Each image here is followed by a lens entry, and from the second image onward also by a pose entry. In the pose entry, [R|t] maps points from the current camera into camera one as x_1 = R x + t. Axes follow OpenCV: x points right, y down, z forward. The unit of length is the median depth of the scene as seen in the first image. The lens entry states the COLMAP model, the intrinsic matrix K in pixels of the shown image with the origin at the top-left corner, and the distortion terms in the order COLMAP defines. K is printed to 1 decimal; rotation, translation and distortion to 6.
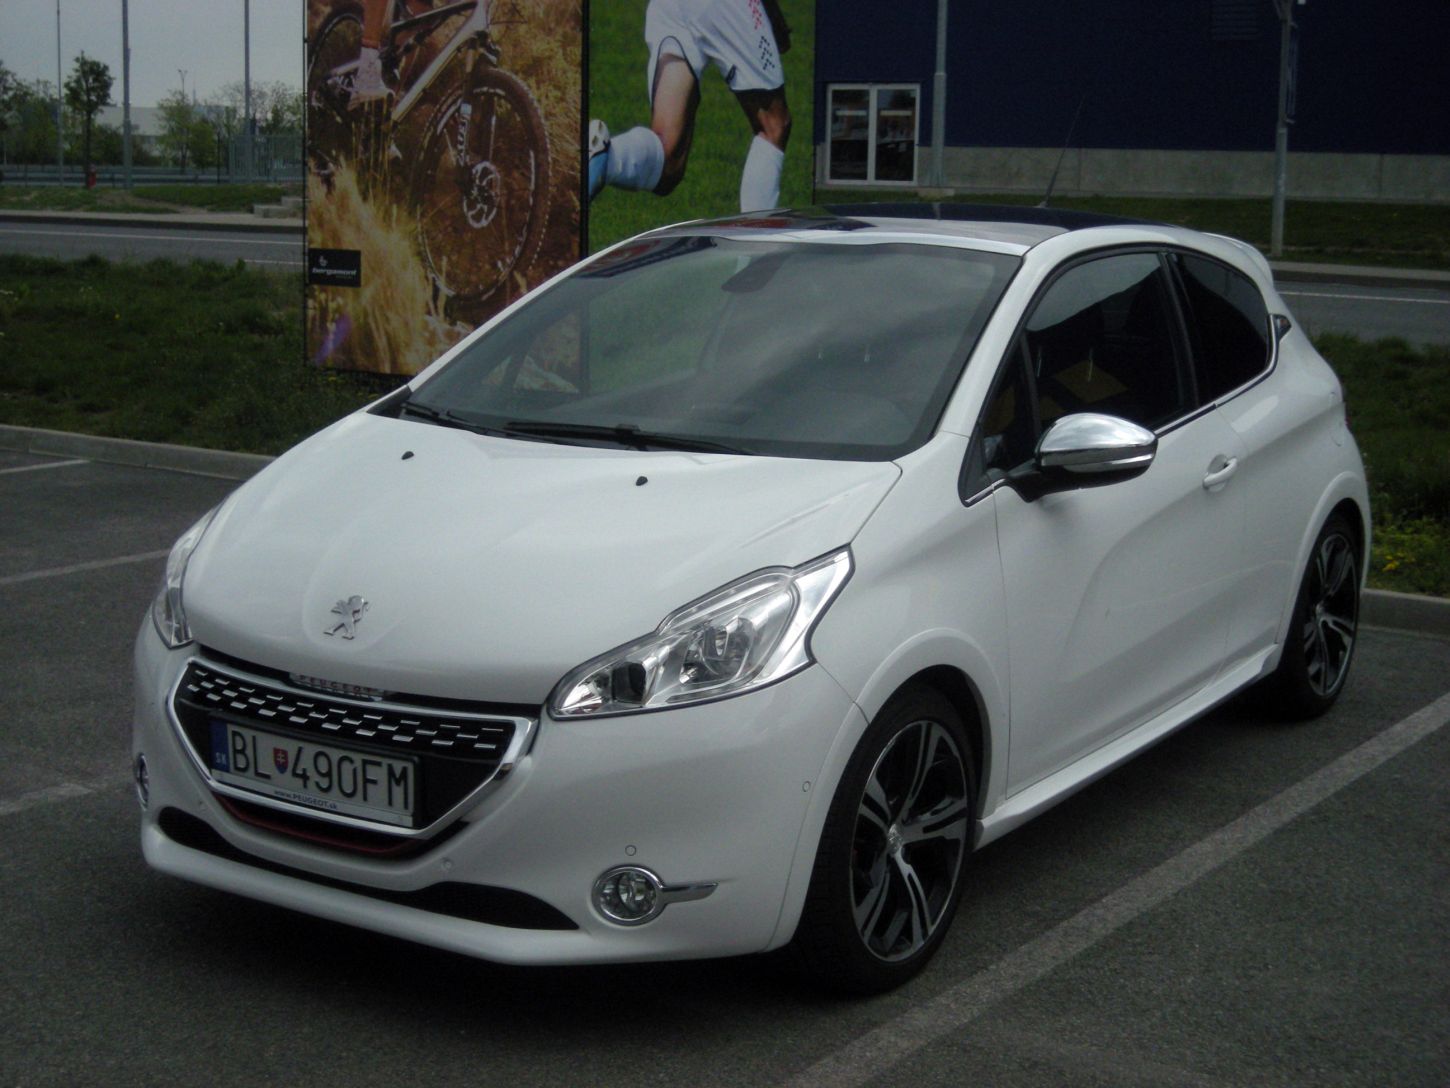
lens RADIAL K [[2326.4, 0, 730.6], [0, 2326.4, 538.2], [0, 0, 1]] dist [-0.040372, 0.000000]
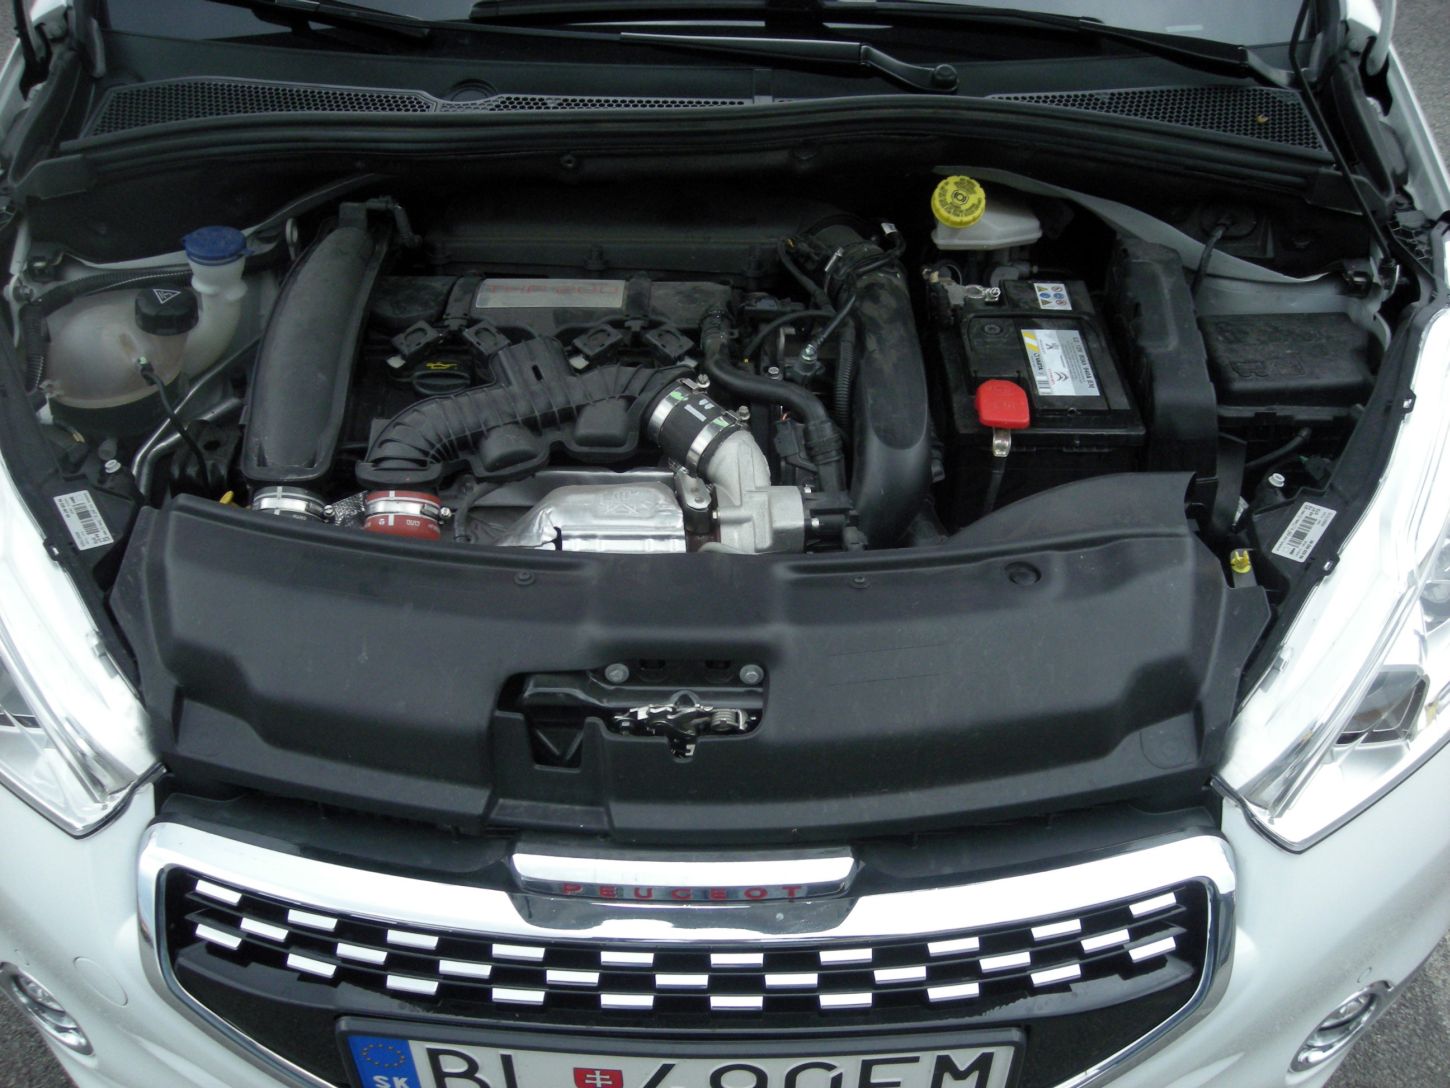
lens RADIAL K [[1522.7, 0, 725.6], [0, 1522.7, 542.0], [0, 0, 1]] dist [-0.109593, 0.000000]
pose [[0.843888, -0.349909, 0.406713, -0.247790], [0.104301, 0.850591, 0.515380, -0.122114], [-0.526283, -0.392503, 0.754300, 0.816050]]
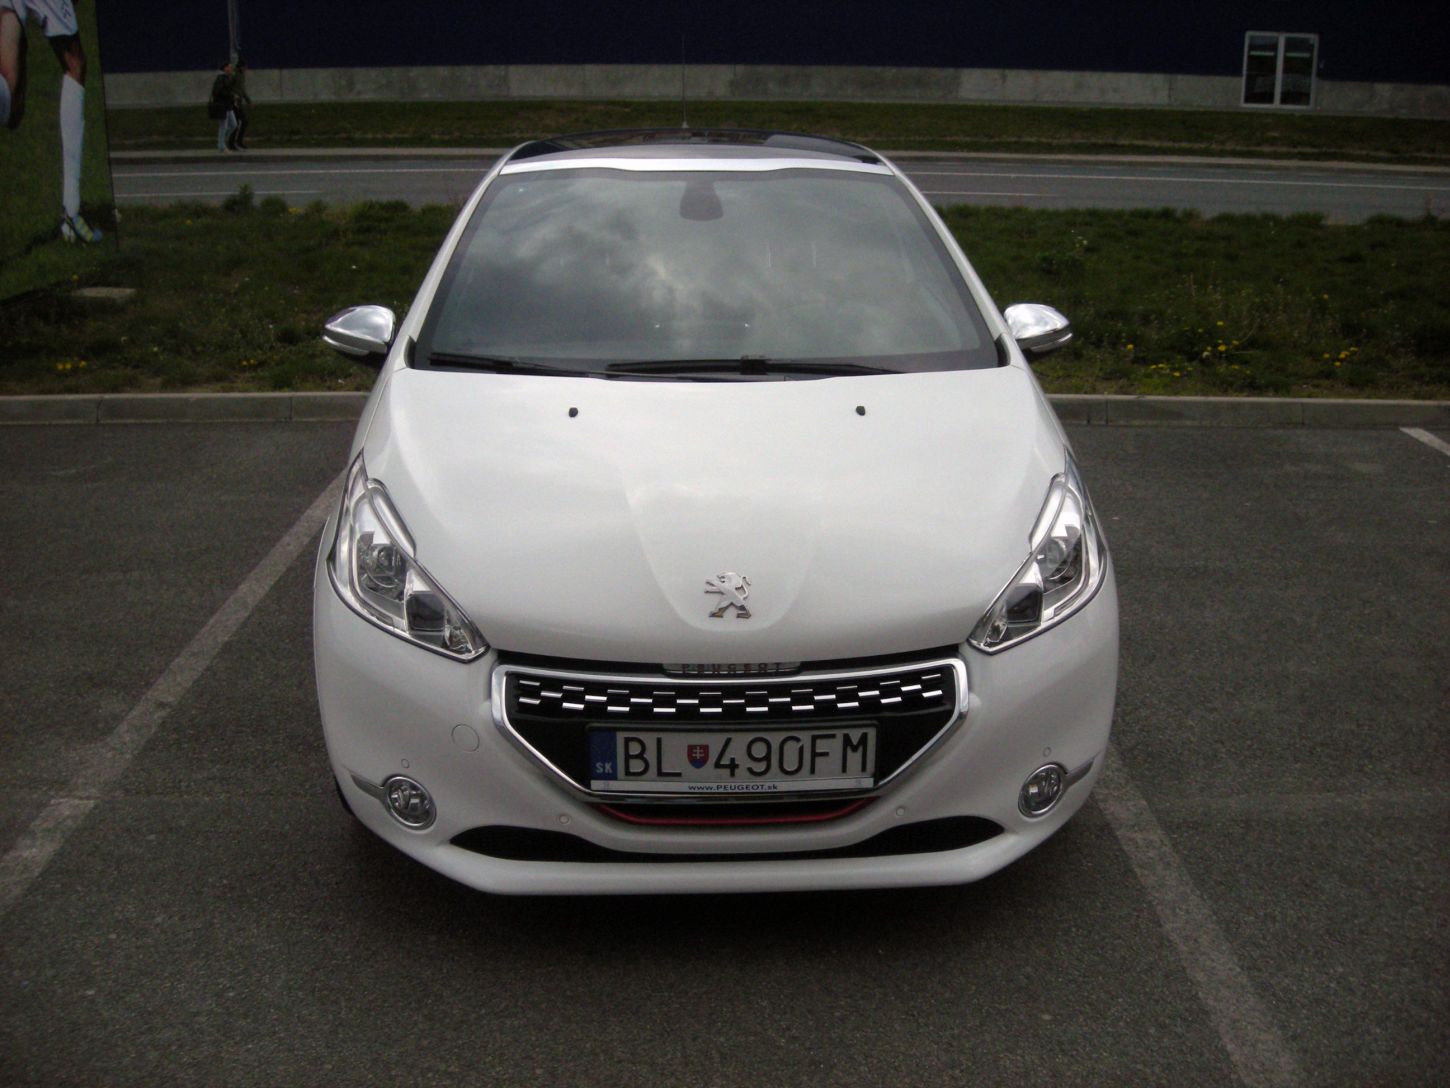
lens RADIAL K [[1522.7, 0, 715.2], [0, 1522.7, 551.0], [0, 0, 1]] dist [-0.109593, 0.000000]
pose [[0.816227, -0.196545, 0.543271, -0.506897], [0.113307, 0.976550, 0.183061, -0.099448], [-0.566512, -0.087863, 0.819356, 0.486445]]
